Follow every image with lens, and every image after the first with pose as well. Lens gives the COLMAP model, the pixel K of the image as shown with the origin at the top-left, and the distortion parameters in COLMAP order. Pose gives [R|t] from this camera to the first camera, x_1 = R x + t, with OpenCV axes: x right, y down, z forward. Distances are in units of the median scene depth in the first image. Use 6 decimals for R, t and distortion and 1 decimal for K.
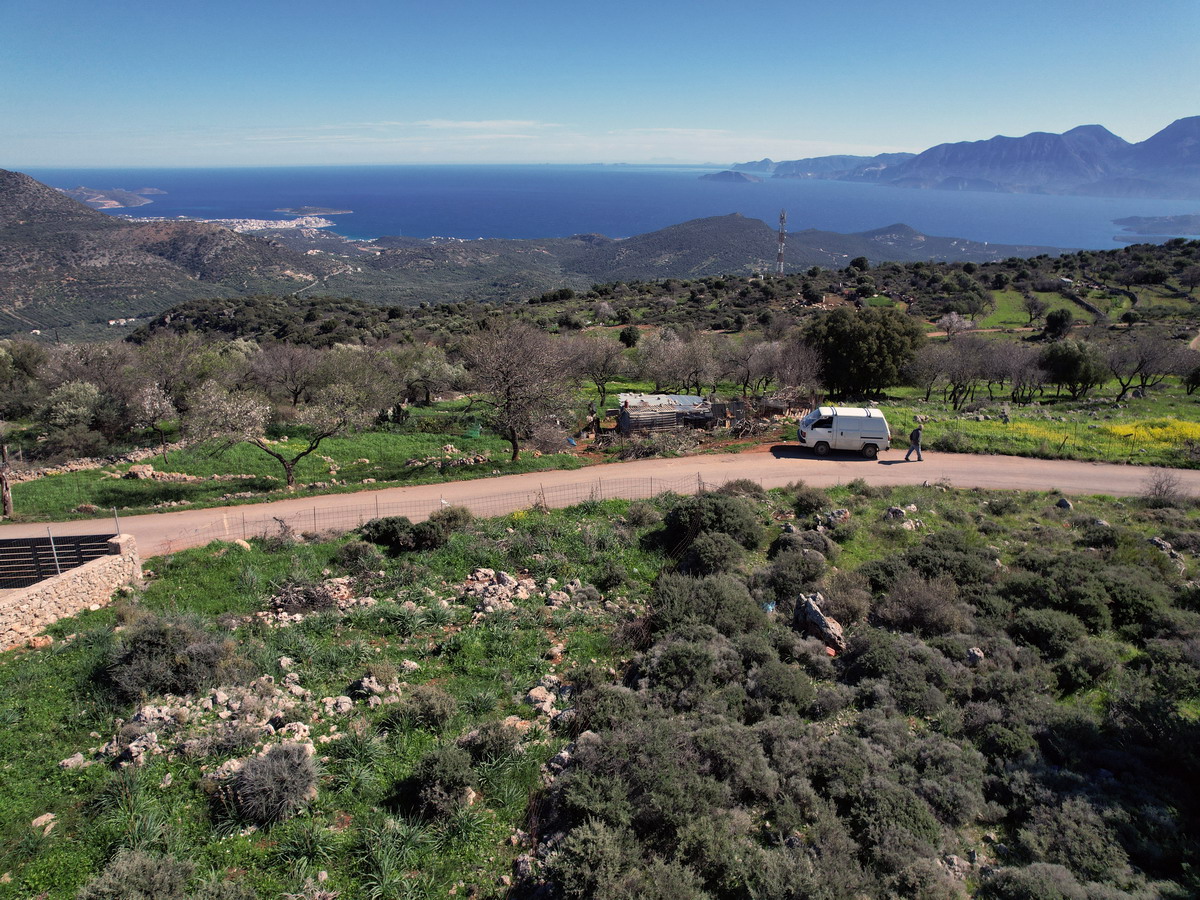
lens RADIAL K [[773.7, 0, 599.2], [0, 773.7, 401.1], [0, 0, 1]] dist [-0.083914, 0.079232]
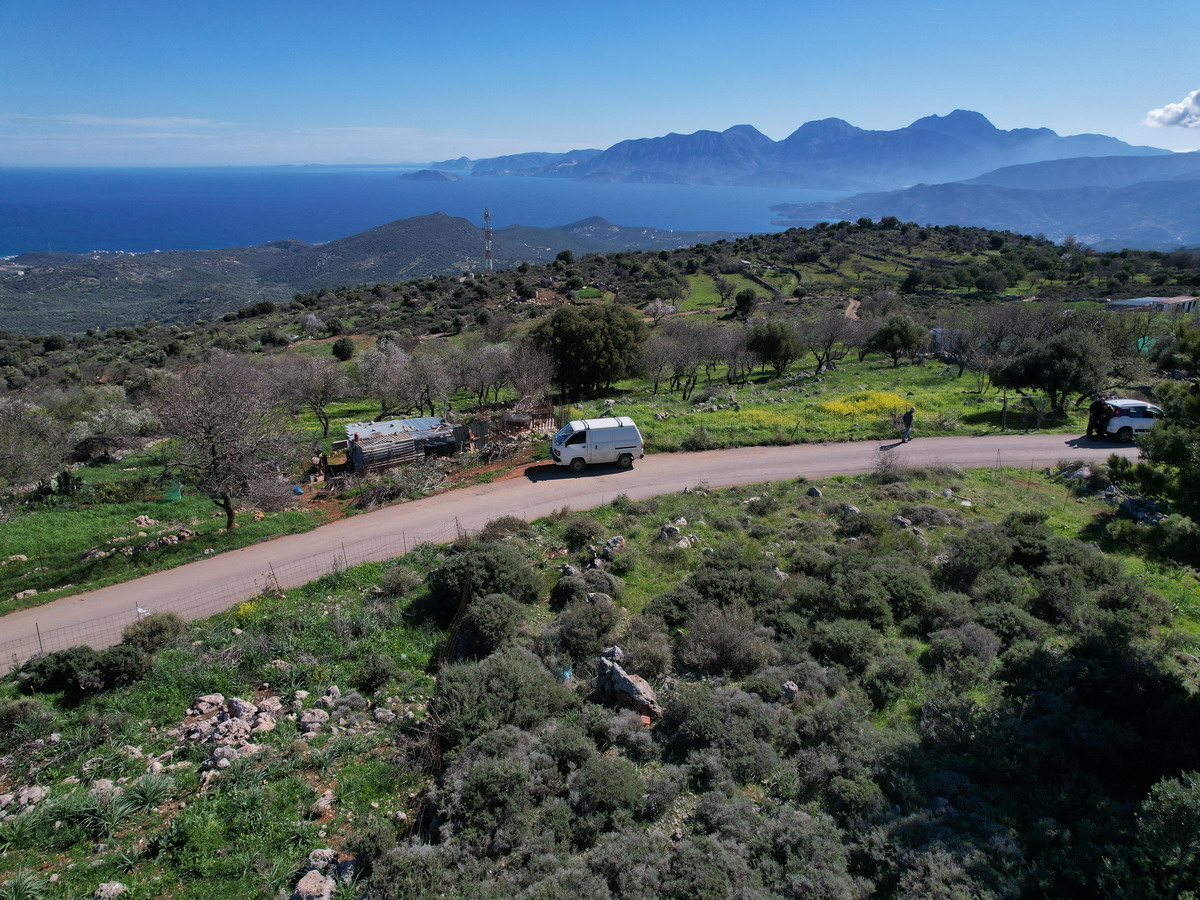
lens RADIAL K [[771.3, 0, 598.0], [0, 771.3, 401.6], [0, 0, 1]] dist [-0.062945, 0.041431]
pose [[0.931712, -0.112402, 0.345366, -0.008531], [0.111336, 0.993517, 0.022989, -0.036808], [-0.345711, 0.017032, 0.938186, 0.094061]]
